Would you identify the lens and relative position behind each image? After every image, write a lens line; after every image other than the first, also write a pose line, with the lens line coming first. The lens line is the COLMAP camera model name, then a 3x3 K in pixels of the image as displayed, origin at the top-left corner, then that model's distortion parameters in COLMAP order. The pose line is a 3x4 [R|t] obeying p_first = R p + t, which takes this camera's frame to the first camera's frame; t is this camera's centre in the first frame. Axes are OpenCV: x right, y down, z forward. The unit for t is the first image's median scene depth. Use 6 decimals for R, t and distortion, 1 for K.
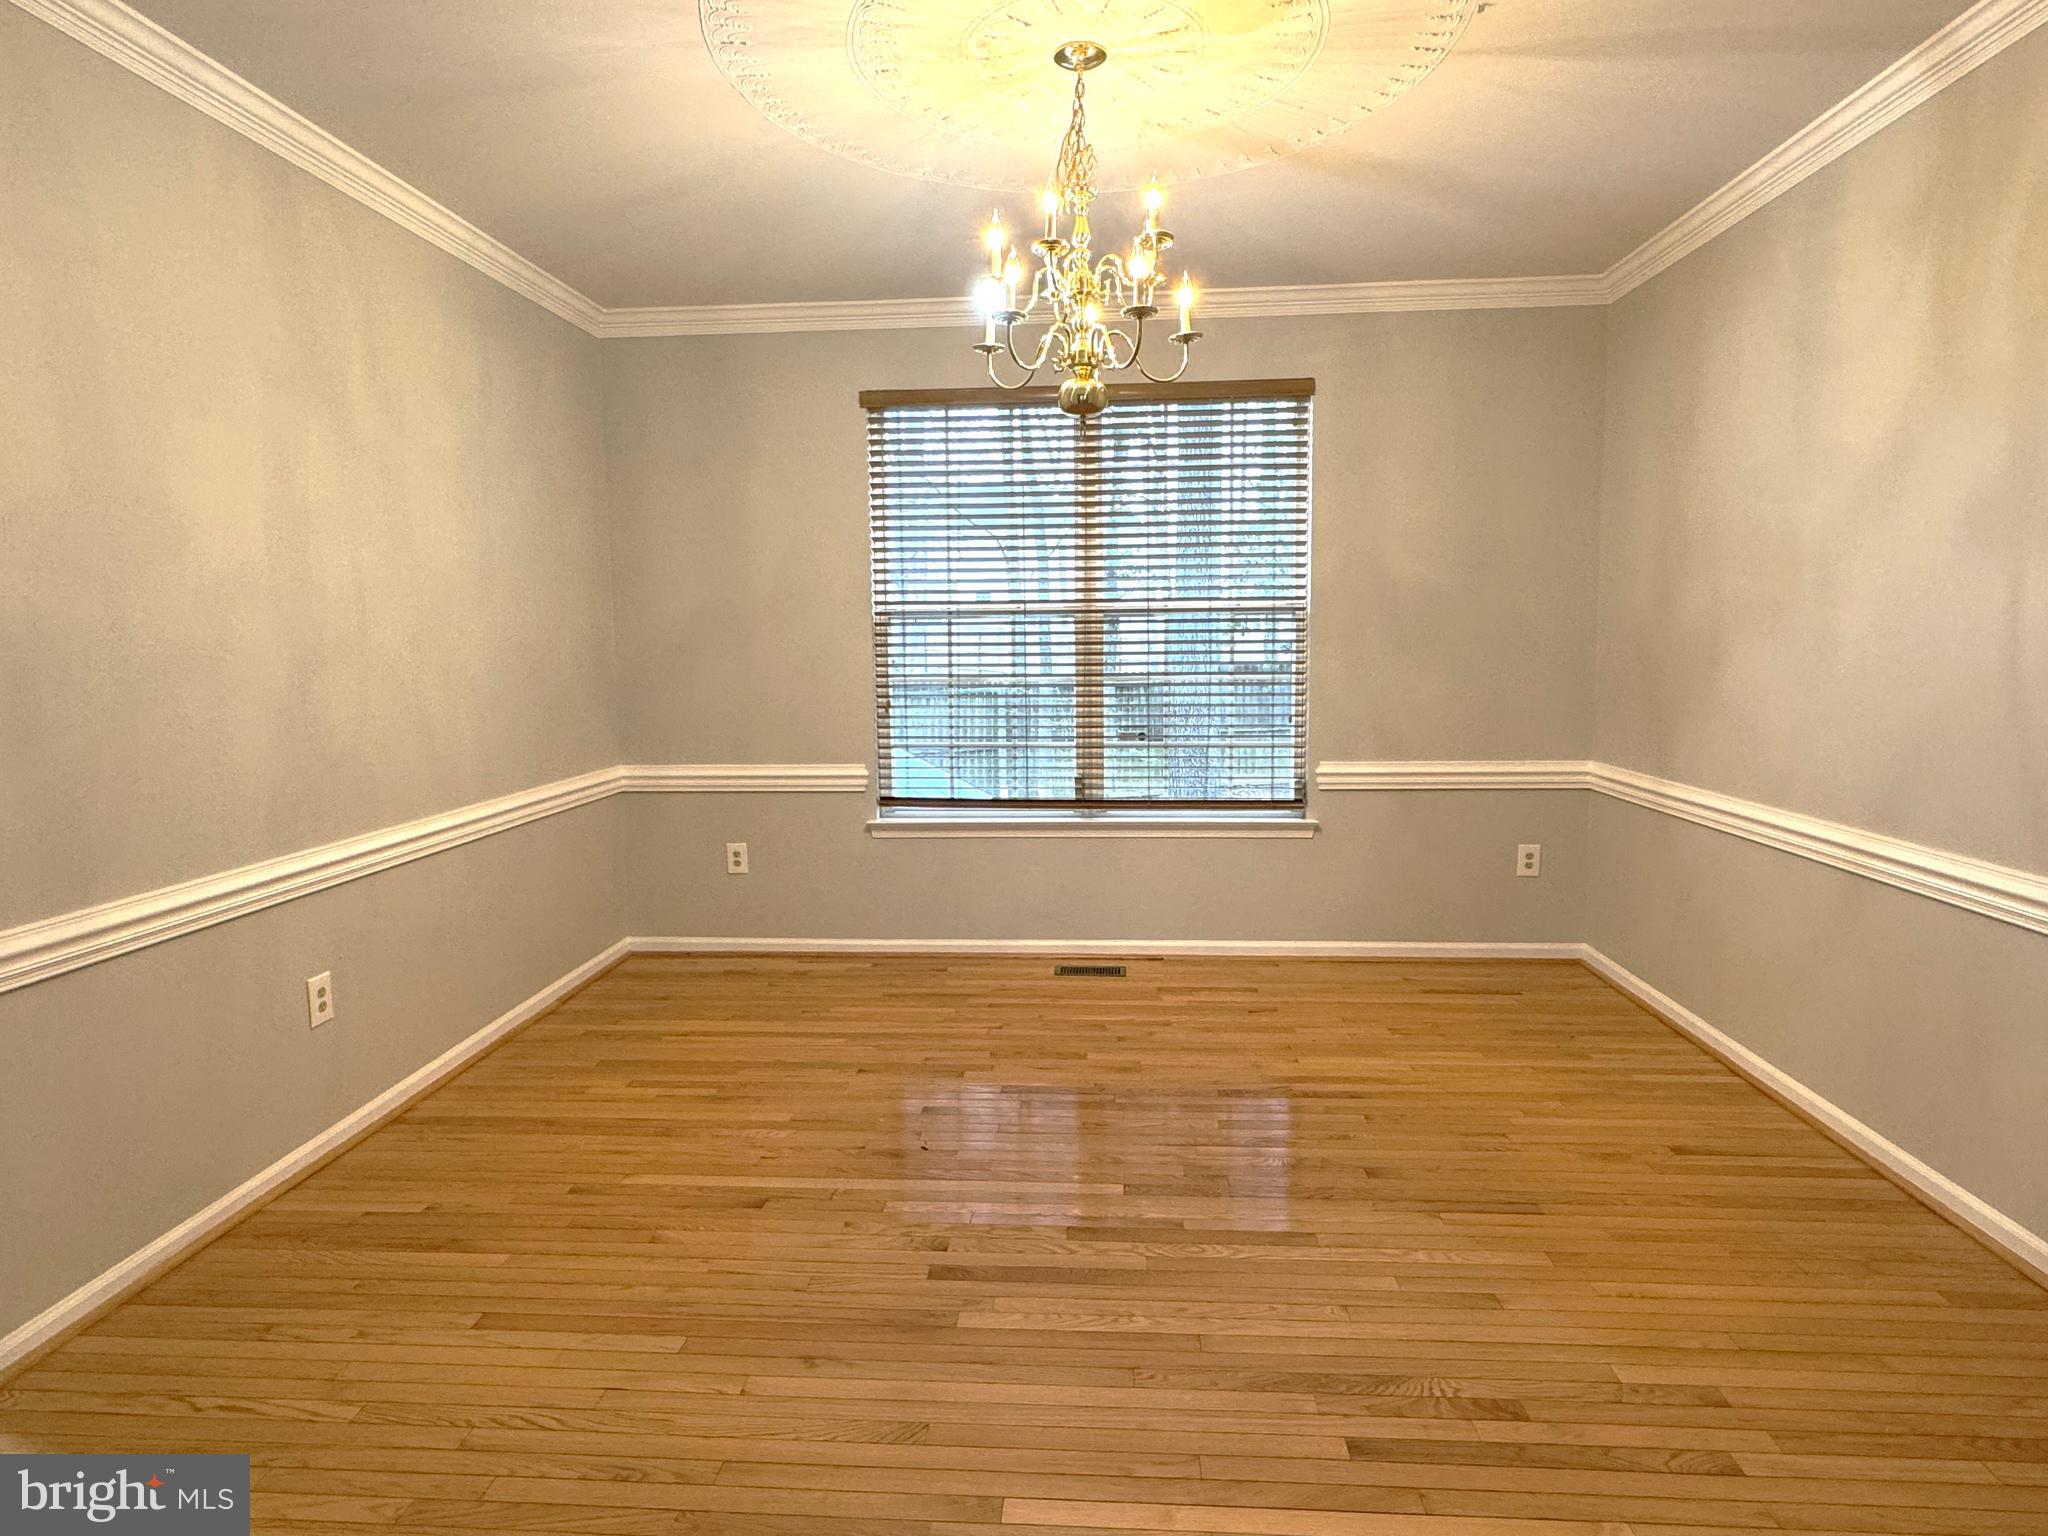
lens RADIAL K [[1132.1, 0, 1017.6], [0, 1132.1, 760.7], [0, 0, 1]] dist [-0.002928, 0.001867]
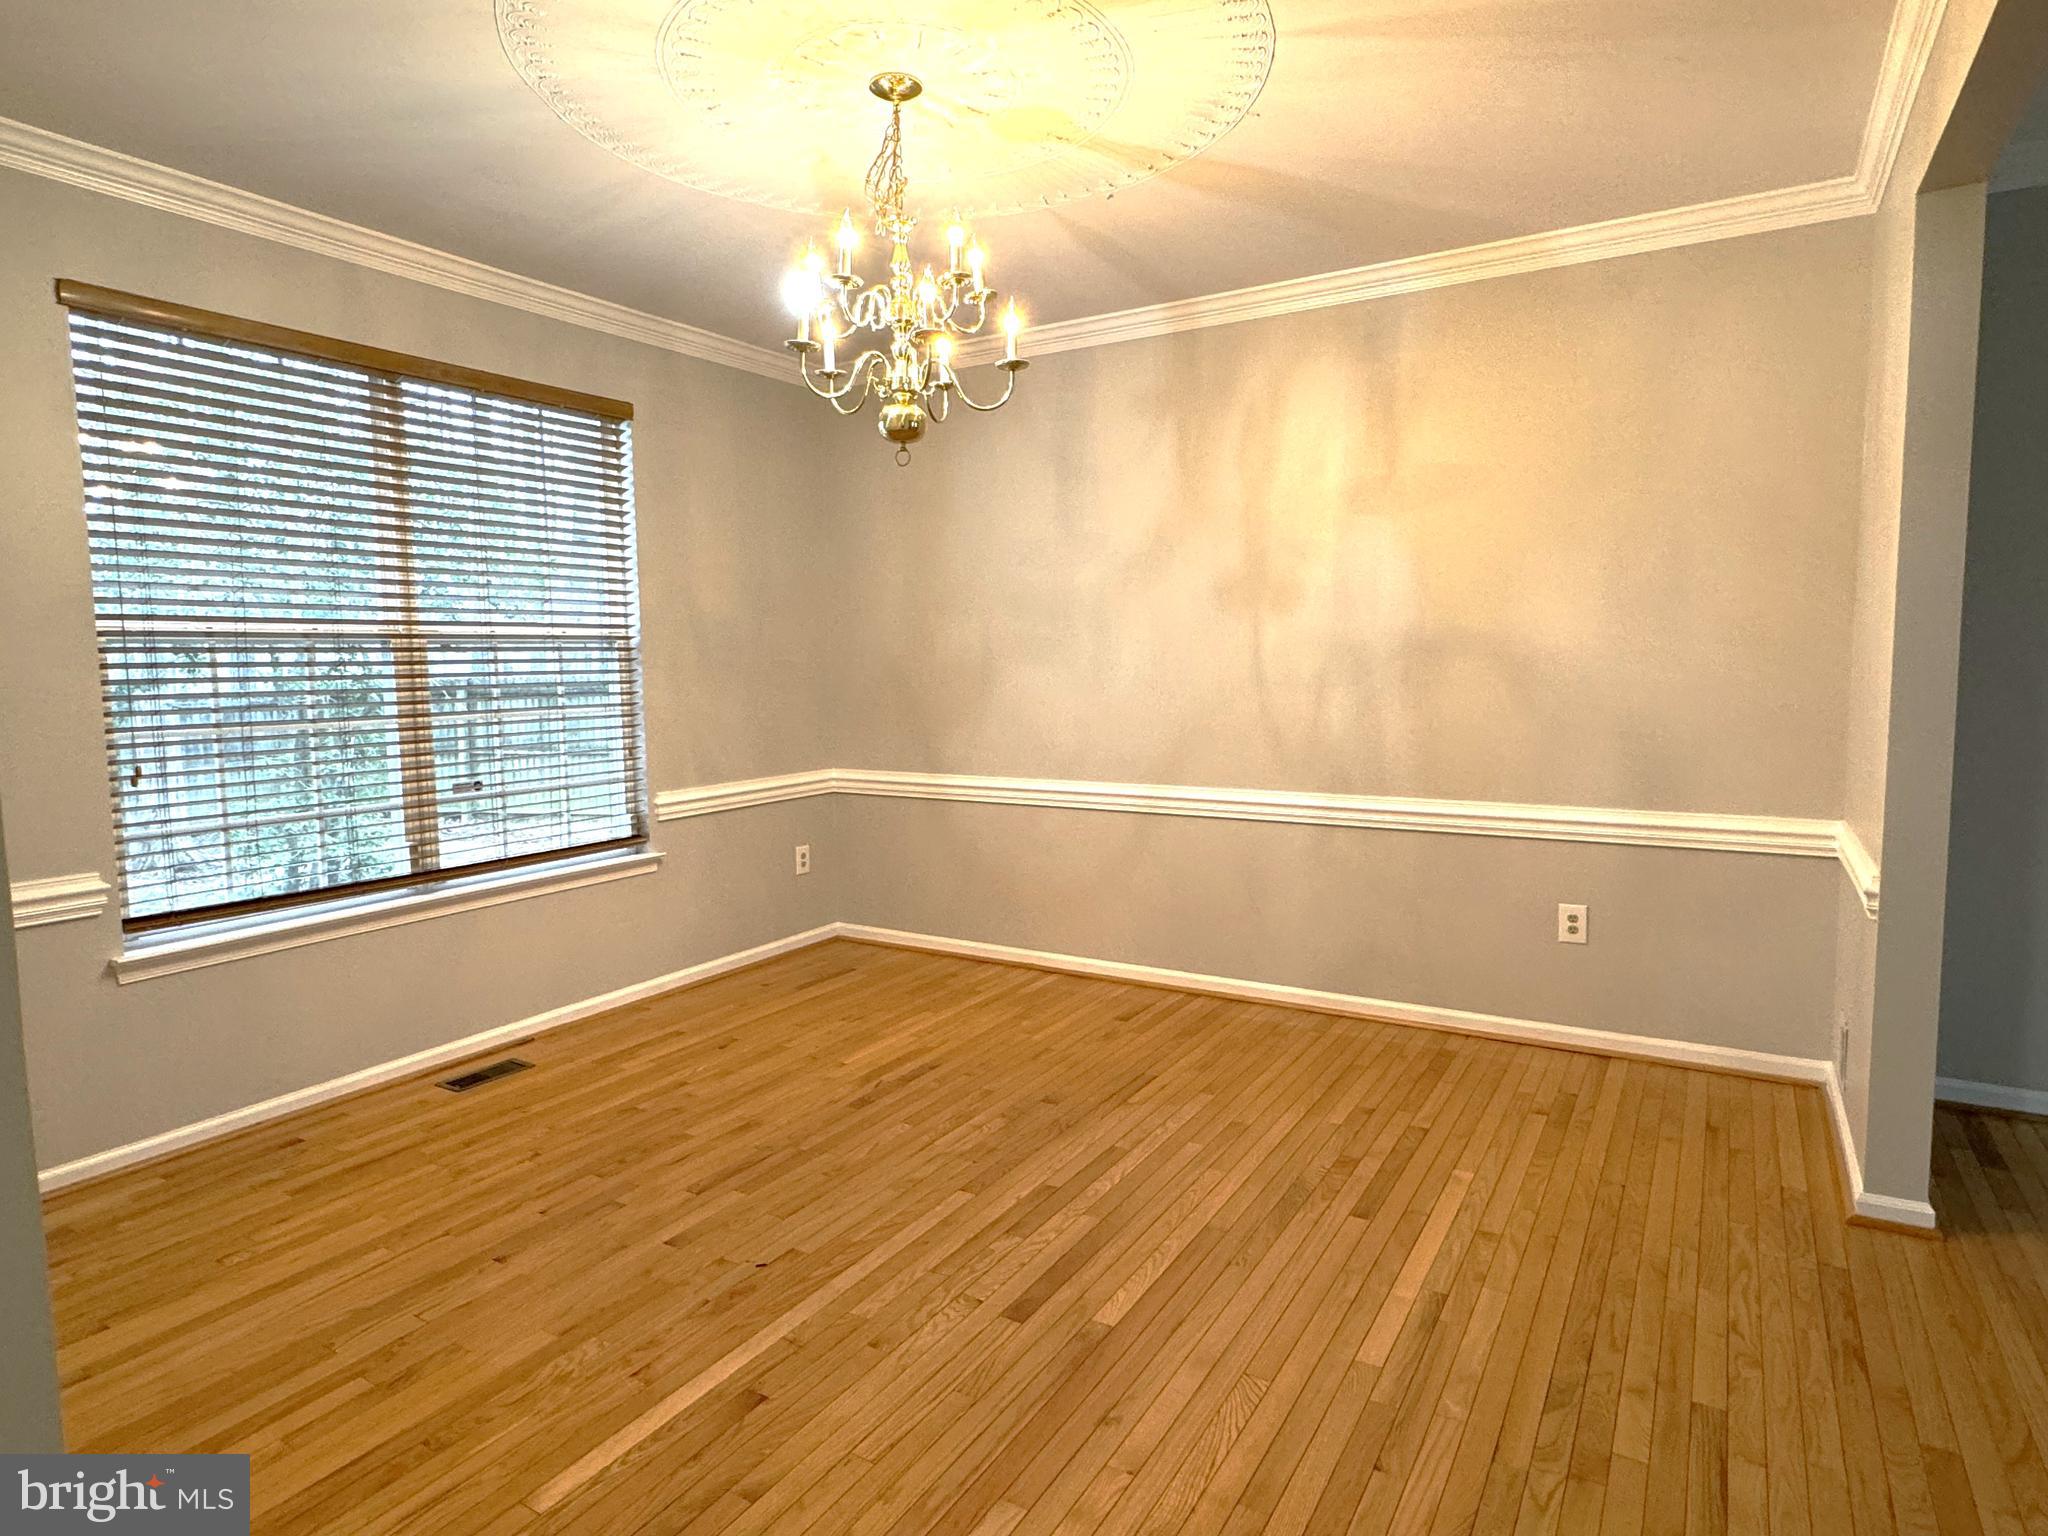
lens RADIAL K [[1132.1, 0, 1016.4], [0, 1132.1, 769.7], [0, 0, 1]] dist [-0.002928, 0.001867]
pose [[0.476593, -0.084241, 0.875078, -0.523917], [0.104056, 0.993807, 0.038999, -0.029740], [-0.872944, 0.072471, 0.482407, 0.296296]]
